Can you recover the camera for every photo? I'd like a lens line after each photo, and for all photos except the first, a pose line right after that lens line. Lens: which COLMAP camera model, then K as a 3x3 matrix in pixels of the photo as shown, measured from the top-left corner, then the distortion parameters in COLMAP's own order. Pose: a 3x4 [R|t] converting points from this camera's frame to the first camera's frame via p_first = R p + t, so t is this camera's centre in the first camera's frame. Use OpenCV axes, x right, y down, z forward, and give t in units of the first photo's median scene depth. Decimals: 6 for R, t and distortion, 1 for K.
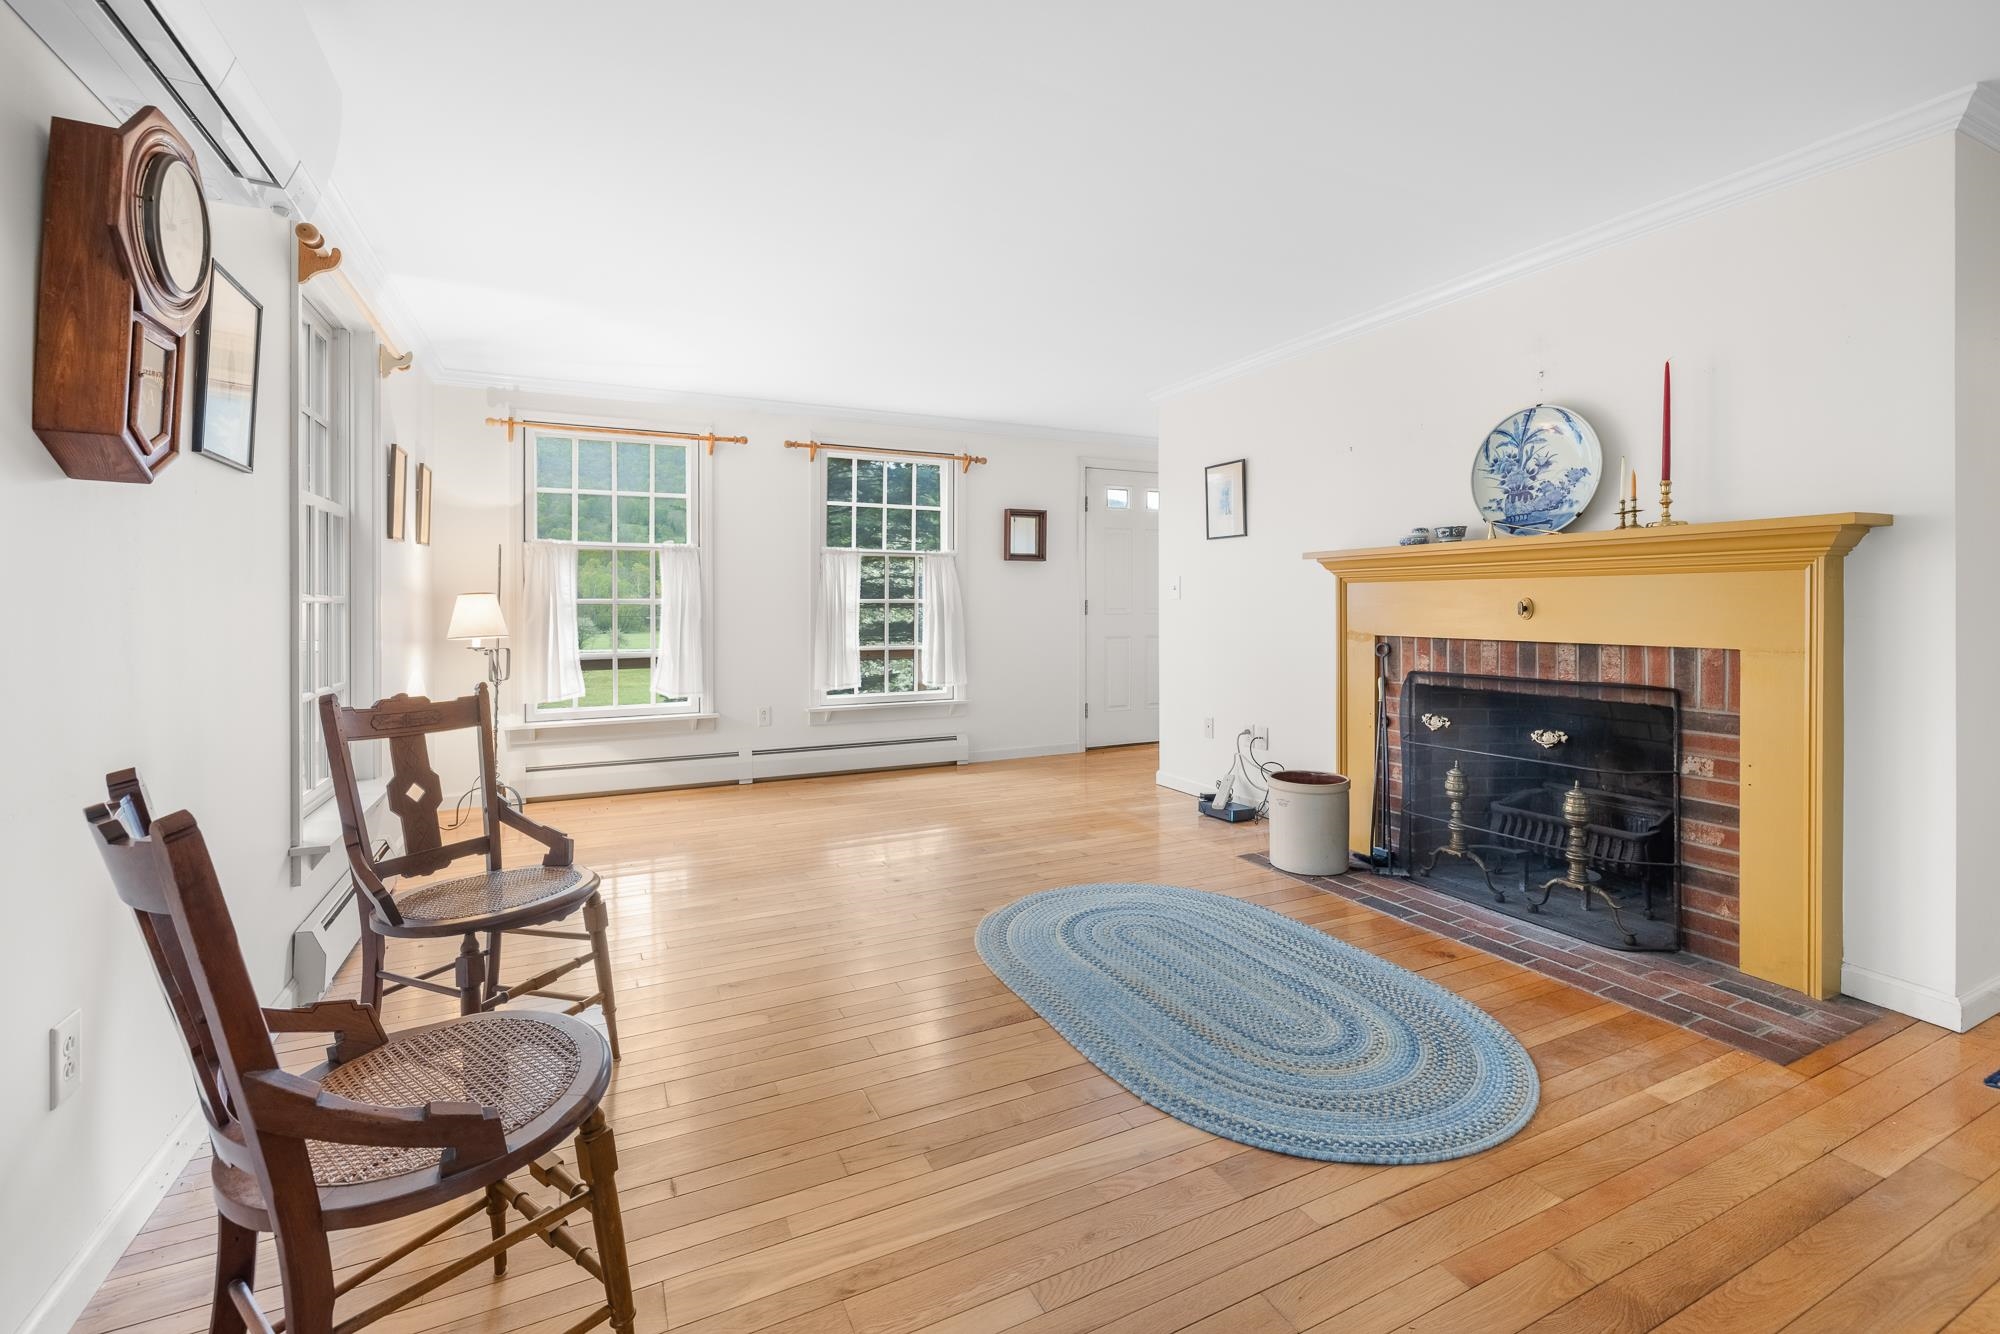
lens RADIAL K [[855.7, 0, 999.6], [0, 855.7, 610.9], [0, 0, 1]] dist [-0.001537, -0.000162]
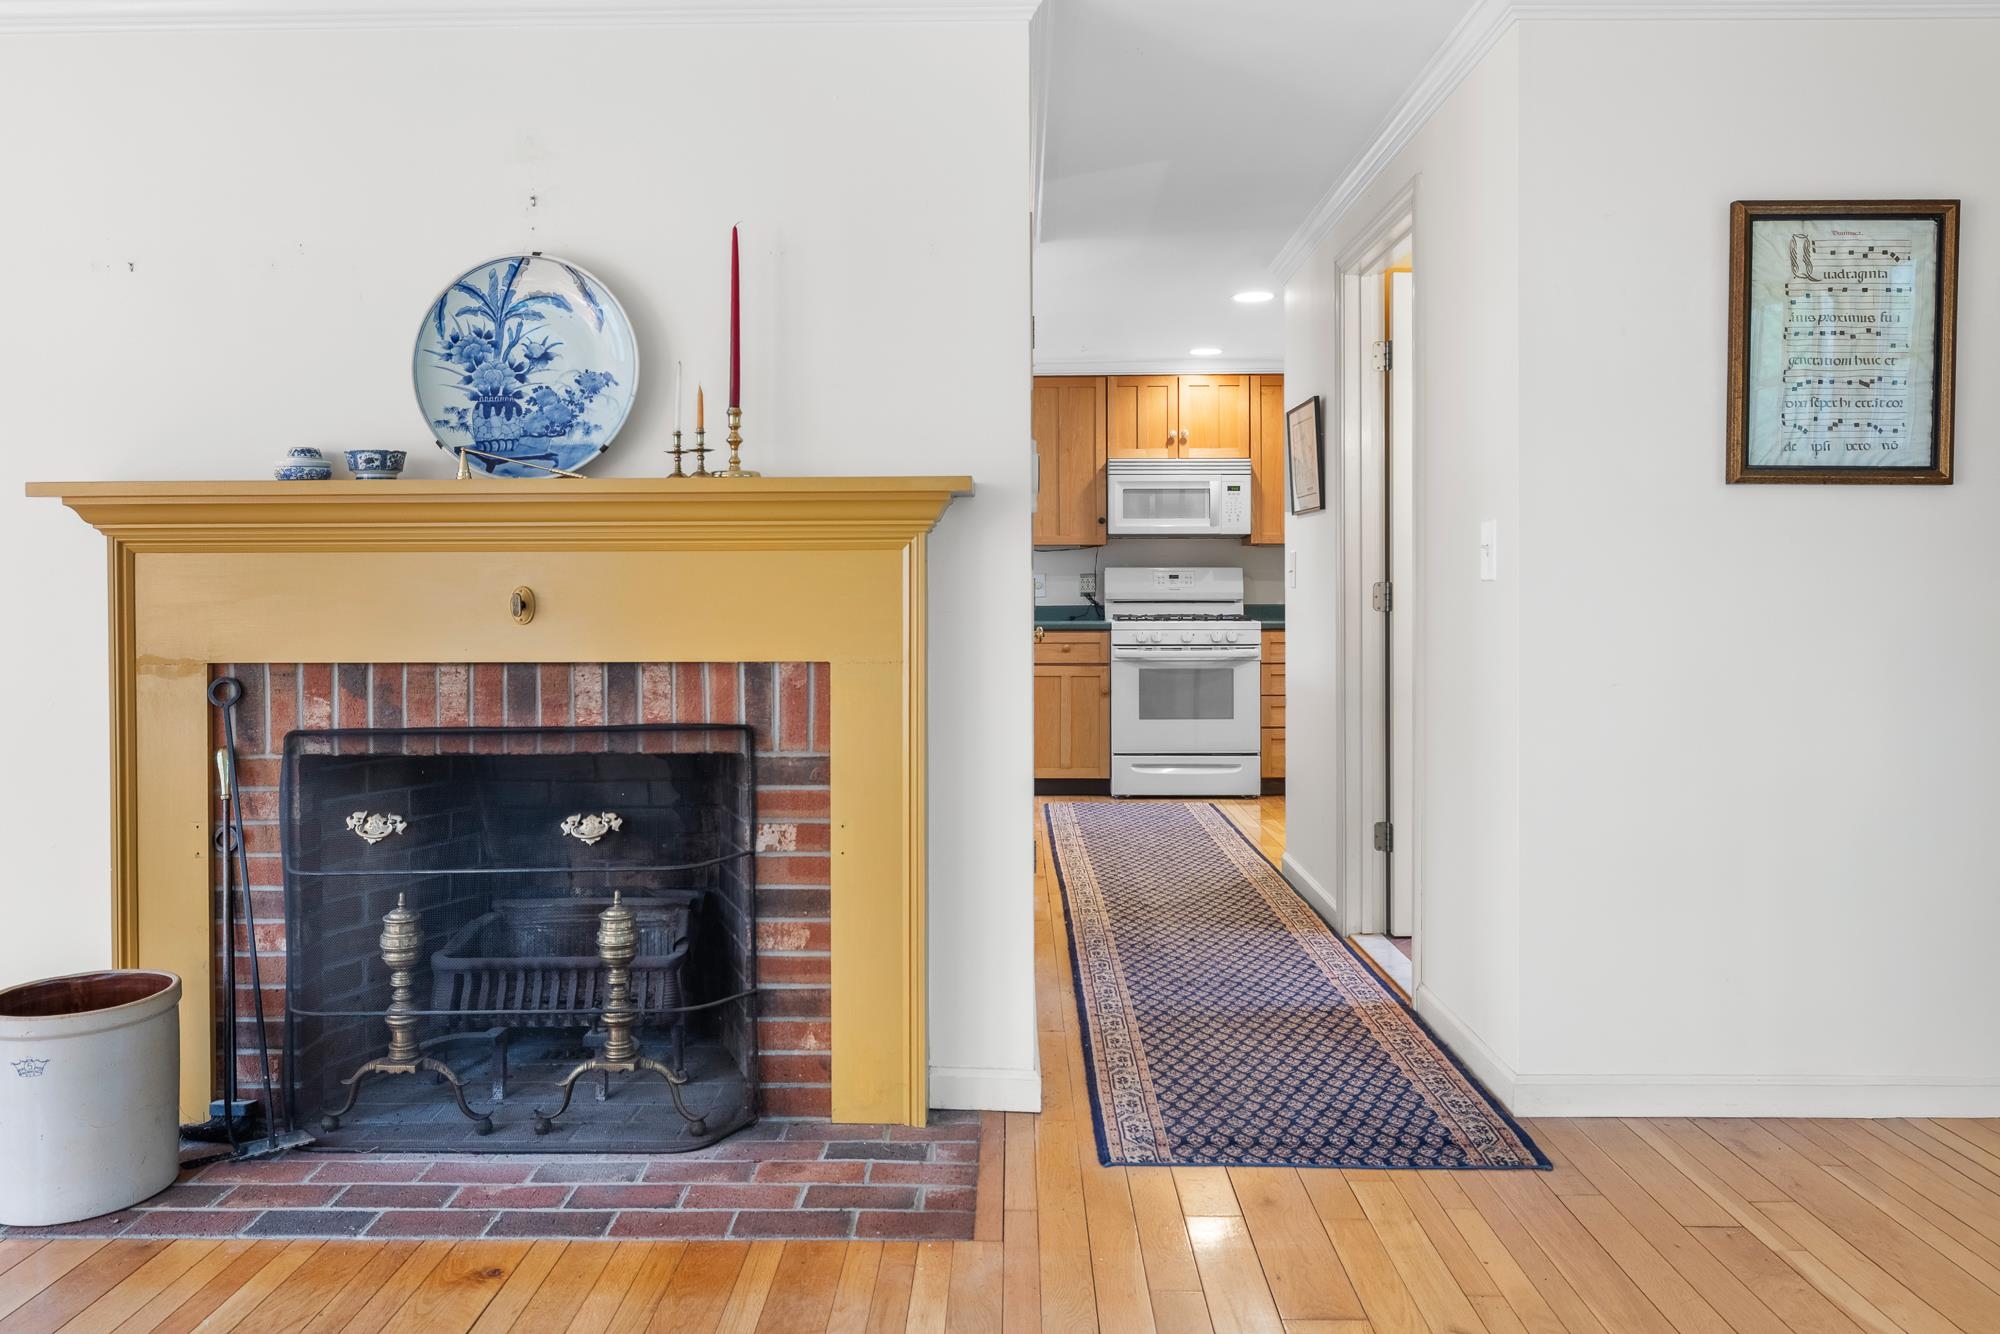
lens RADIAL K [[1432.8, 0, 991.1], [0, 1432.8, 603.1], [0, 0, 1]] dist [-0.002829, 0.002596]
pose [[0.452578, -0.005601, 0.891707, -0.094864], [0.009474, 0.999954, 0.001473, -0.002514], [-0.891675, 0.007781, 0.452610, 0.284405]]
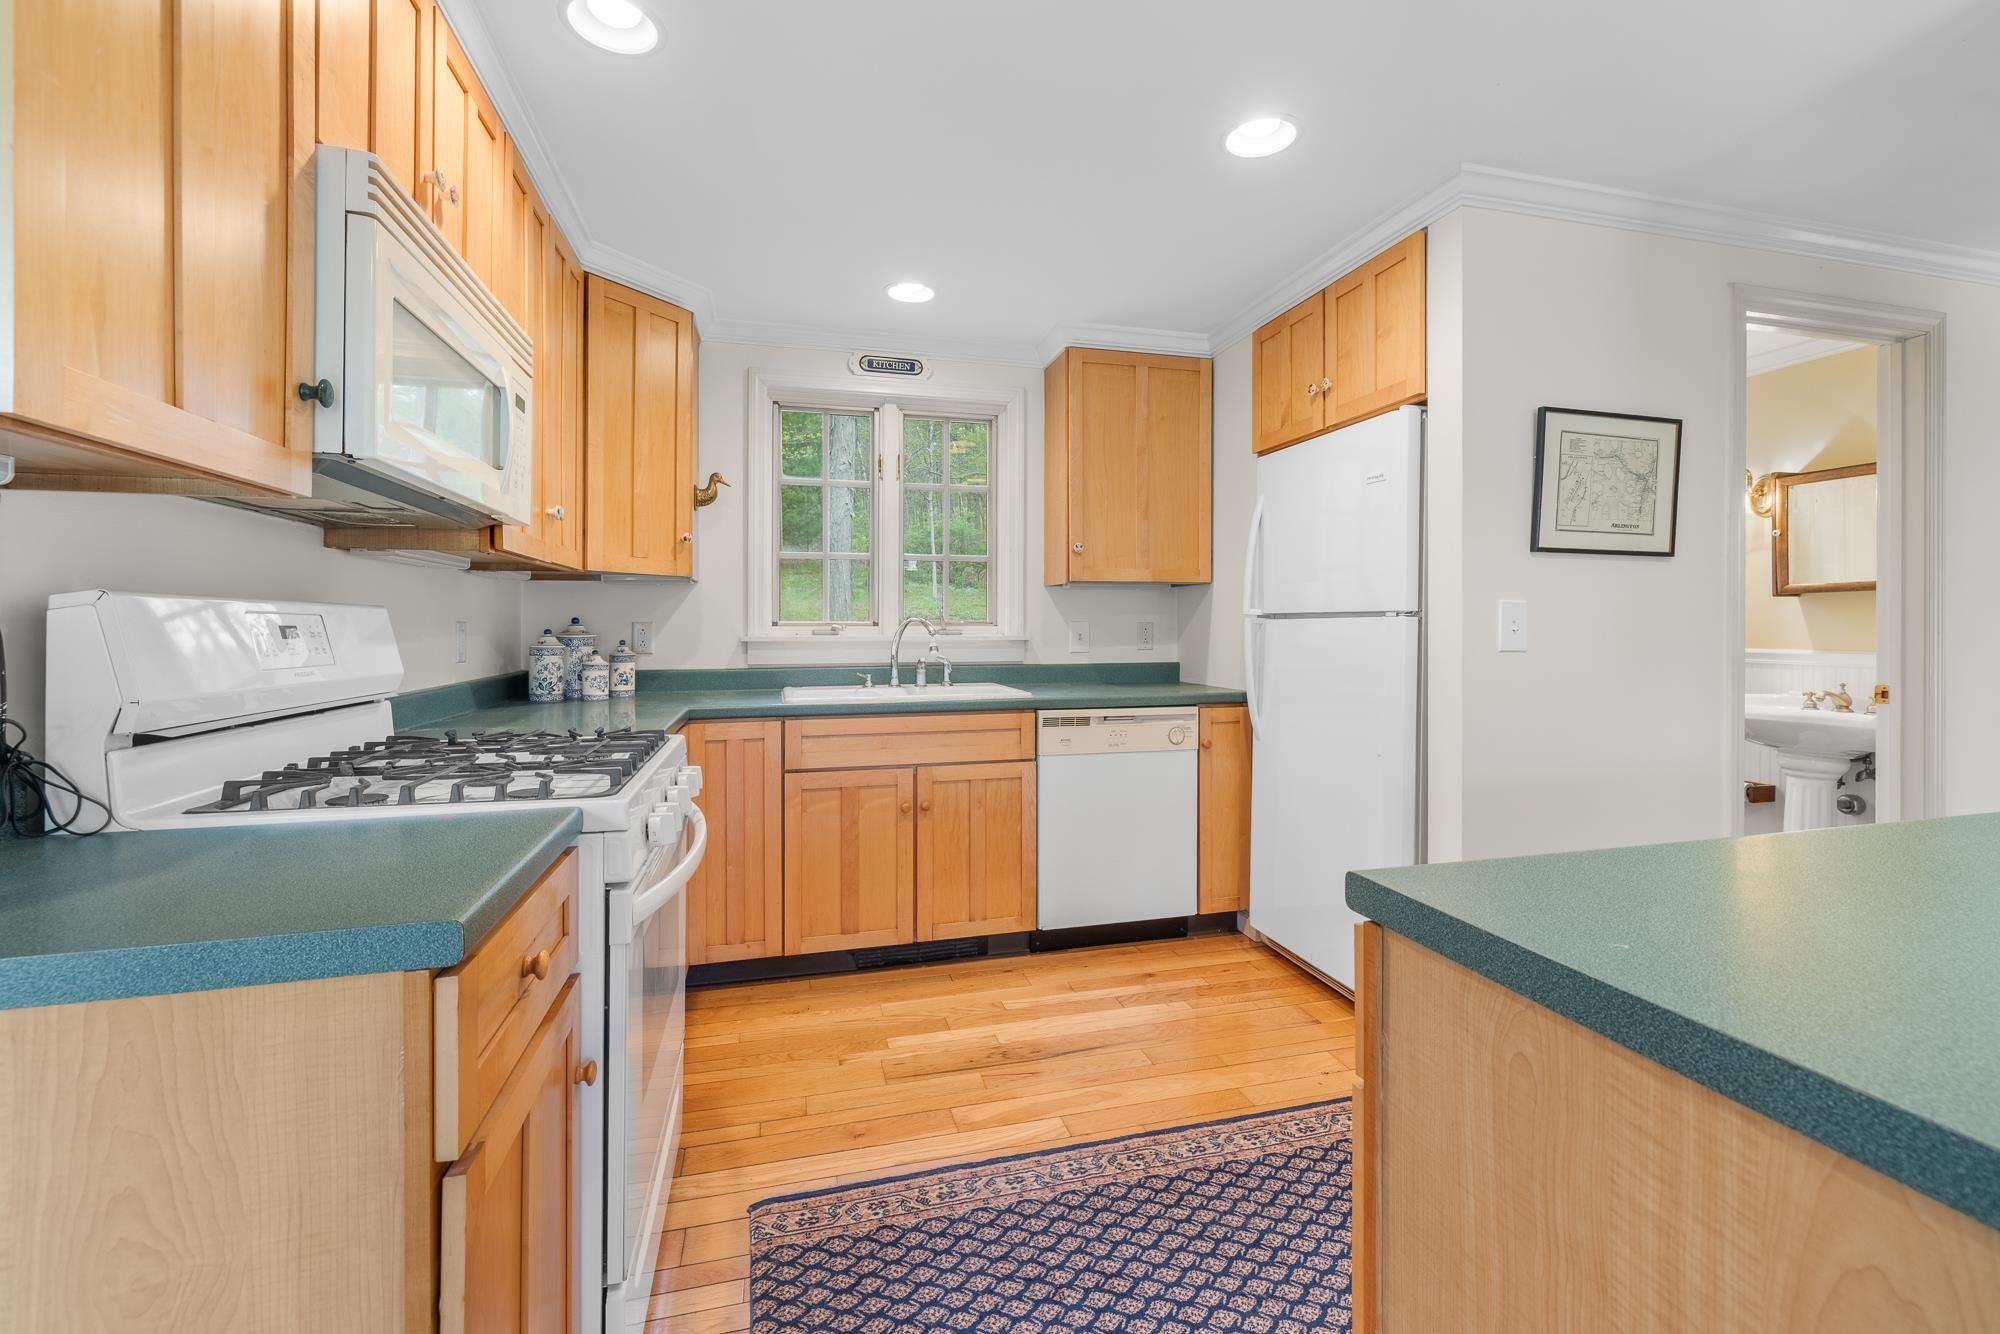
lens RADIAL K [[855.7, 0, 999.6], [0, 855.7, 610.9], [0, 0, 1]] dist [-0.001537, -0.000162]
pose [[-0.981307, 0.007979, 0.192283, 1.985307], [0.007282, 0.999964, -0.004335, -0.054857], [-0.192311, -0.002854, -0.981330, 1.610412]]
